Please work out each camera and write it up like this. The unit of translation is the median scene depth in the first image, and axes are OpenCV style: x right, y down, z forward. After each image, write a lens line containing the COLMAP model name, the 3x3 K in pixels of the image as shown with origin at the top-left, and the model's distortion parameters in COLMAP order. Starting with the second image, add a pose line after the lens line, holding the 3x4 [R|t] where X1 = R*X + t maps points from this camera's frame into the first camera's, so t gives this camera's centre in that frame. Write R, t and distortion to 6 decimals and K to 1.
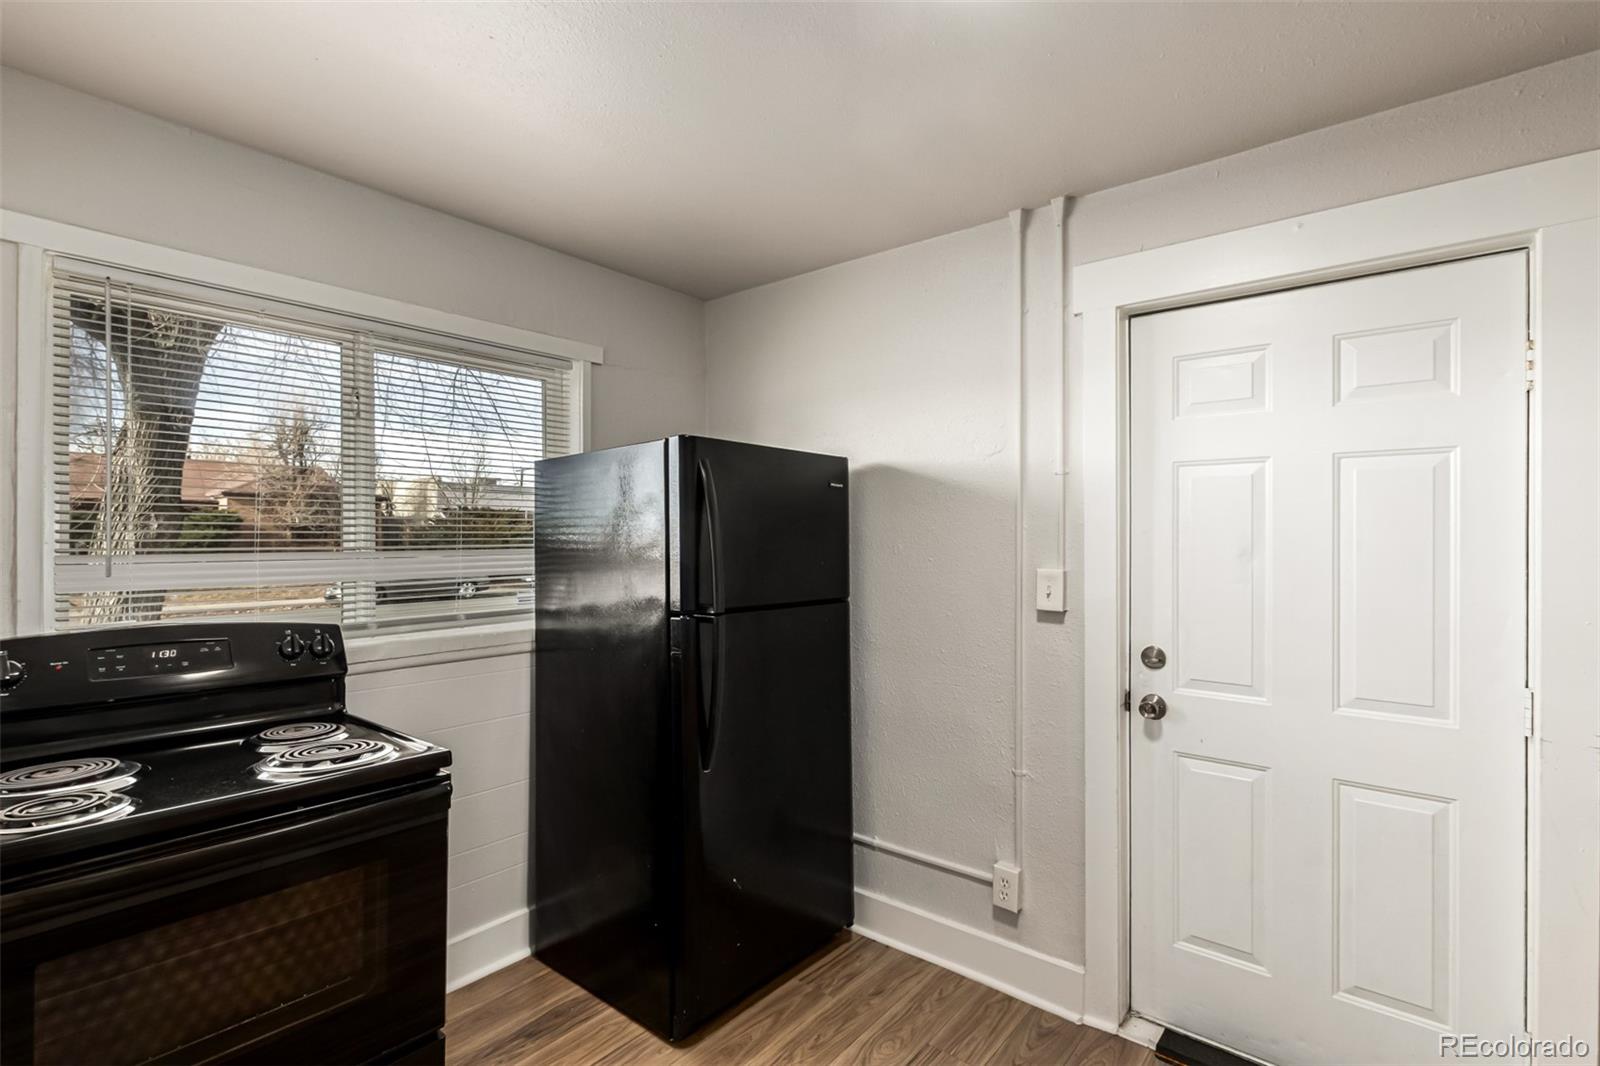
lens RADIAL K [[745.1, 0, 782.5], [0, 745.1, 536.0], [0, 0, 1]] dist [0.001629, -0.003121]
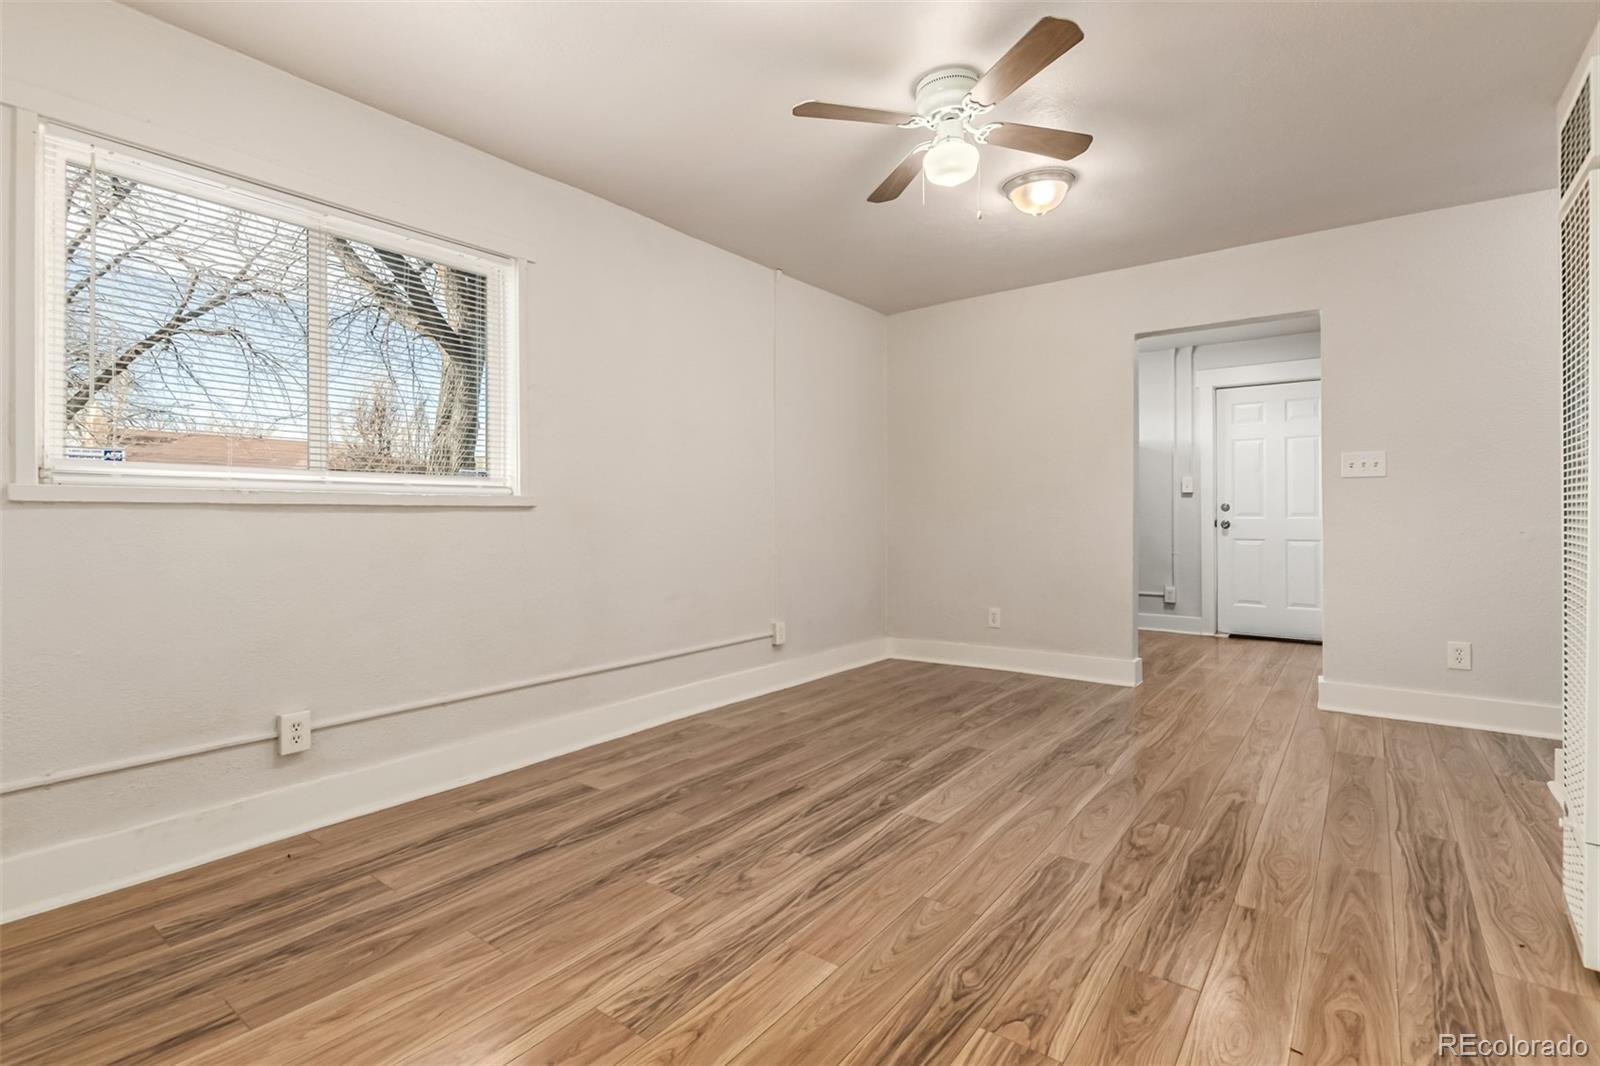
lens RADIAL K [[745.1, 0, 787.4], [0, 745.1, 510.7], [0, 0, 1]] dist [0.001629, -0.003121]
pose [[0.999579, -0.004982, 0.028601, -1.319902], [0.005106, 0.999978, -0.004273, 0.185723], [-0.028579, 0.004417, 0.999582, -1.893935]]
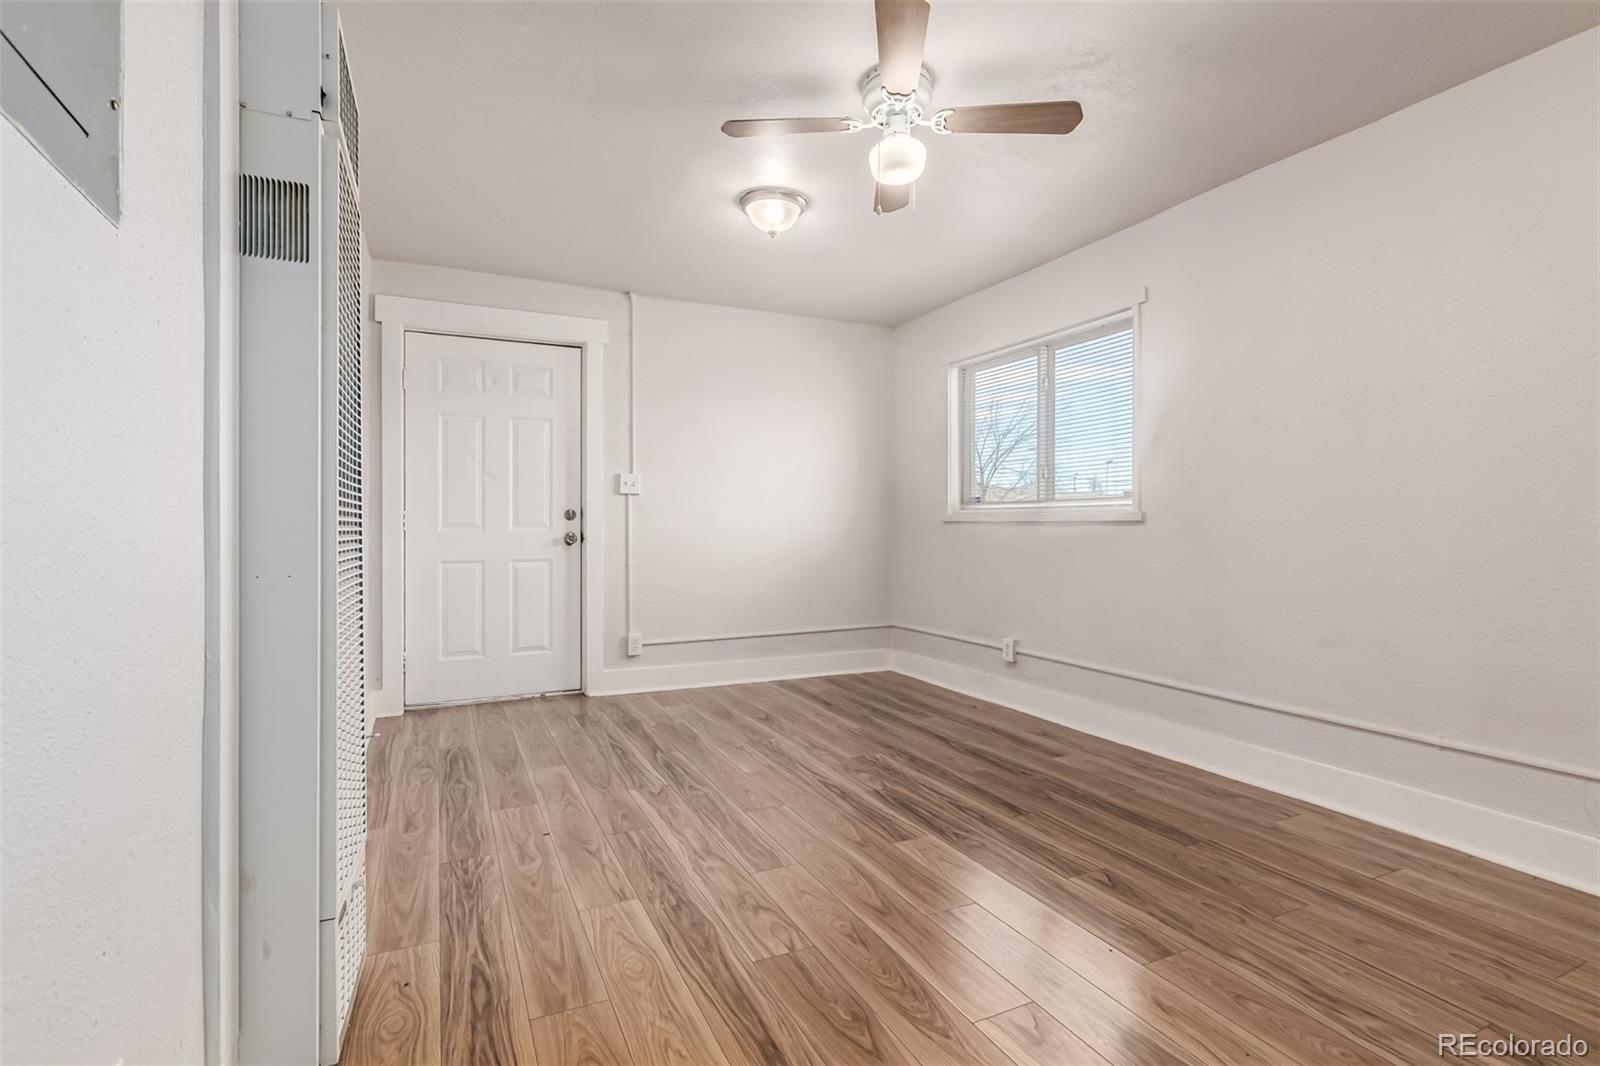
lens RADIAL K [[745.1, 0, 794.1], [0, 745.1, 521.8], [0, 0, 1]] dist [0.001629, -0.003121]
pose [[-0.418592, -0.006693, -0.908150, 0.021971], [-0.001816, 0.999977, -0.006533, 0.182776], [0.908172, -0.001086, -0.418595, -0.432842]]
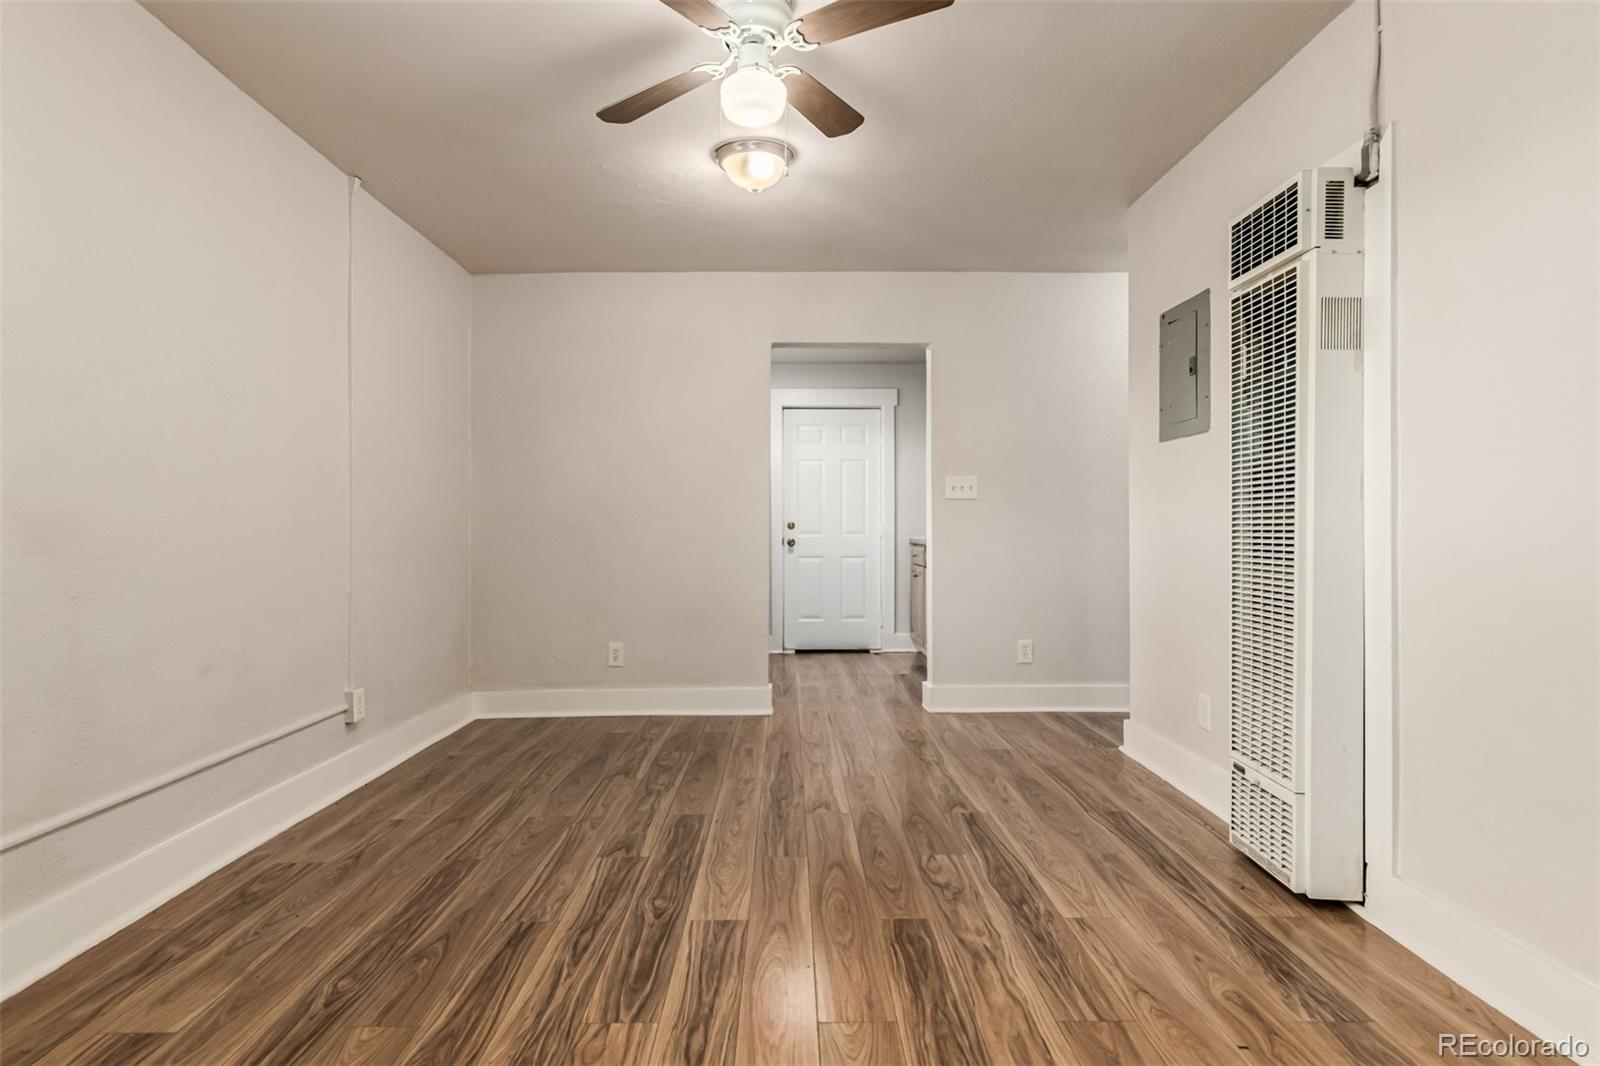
lens RADIAL K [[835.2, 0, 786.8], [0, 835.2, 527.1], [0, 0, 1]] dist [0.000851, -0.001771]
pose [[0.771515, -0.001299, 0.636210, -1.663078], [0.003894, 0.999989, -0.002681, 0.183855], [-0.636200, 0.004545, 0.771511, -1.581530]]
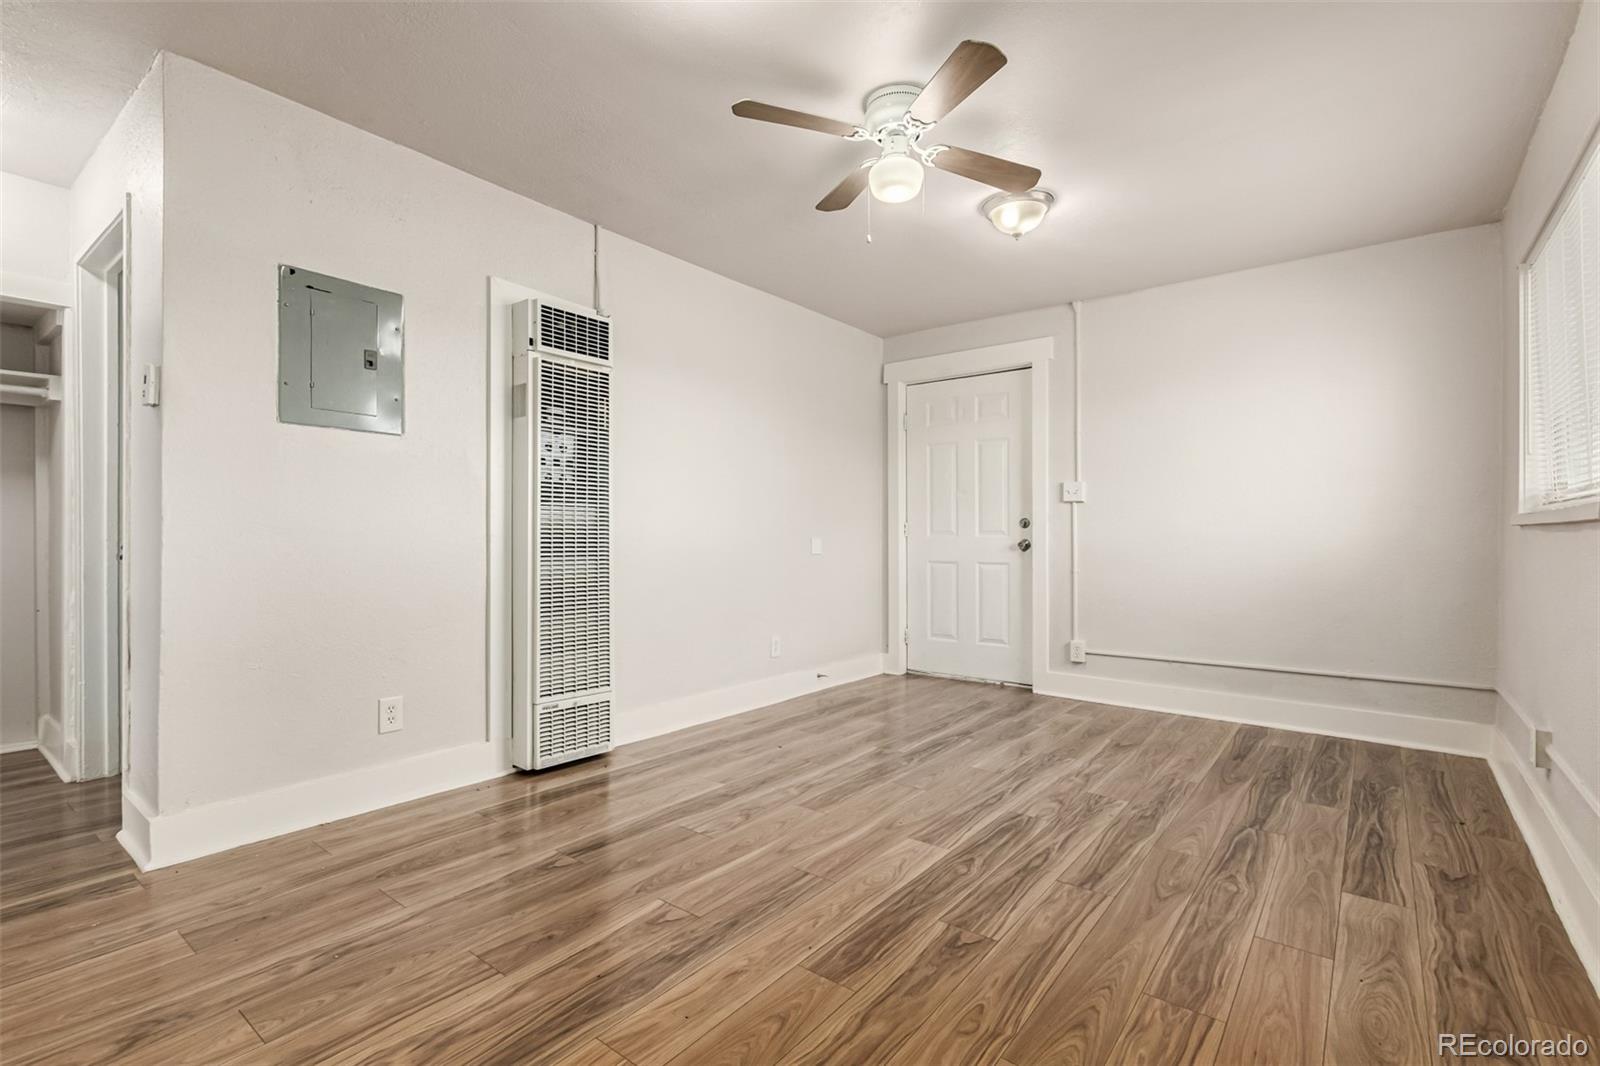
lens RADIAL K [[745.1, 0, 789.0], [0, 745.1, 538.6], [0, 0, 1]] dist [0.001629, -0.003121]
pose [[-0.999763, -0.004435, -0.021328, -0.844872], [-0.004552, 0.999975, 0.005417, 0.188328], [0.021303, 0.005512, -0.999758, 0.381412]]
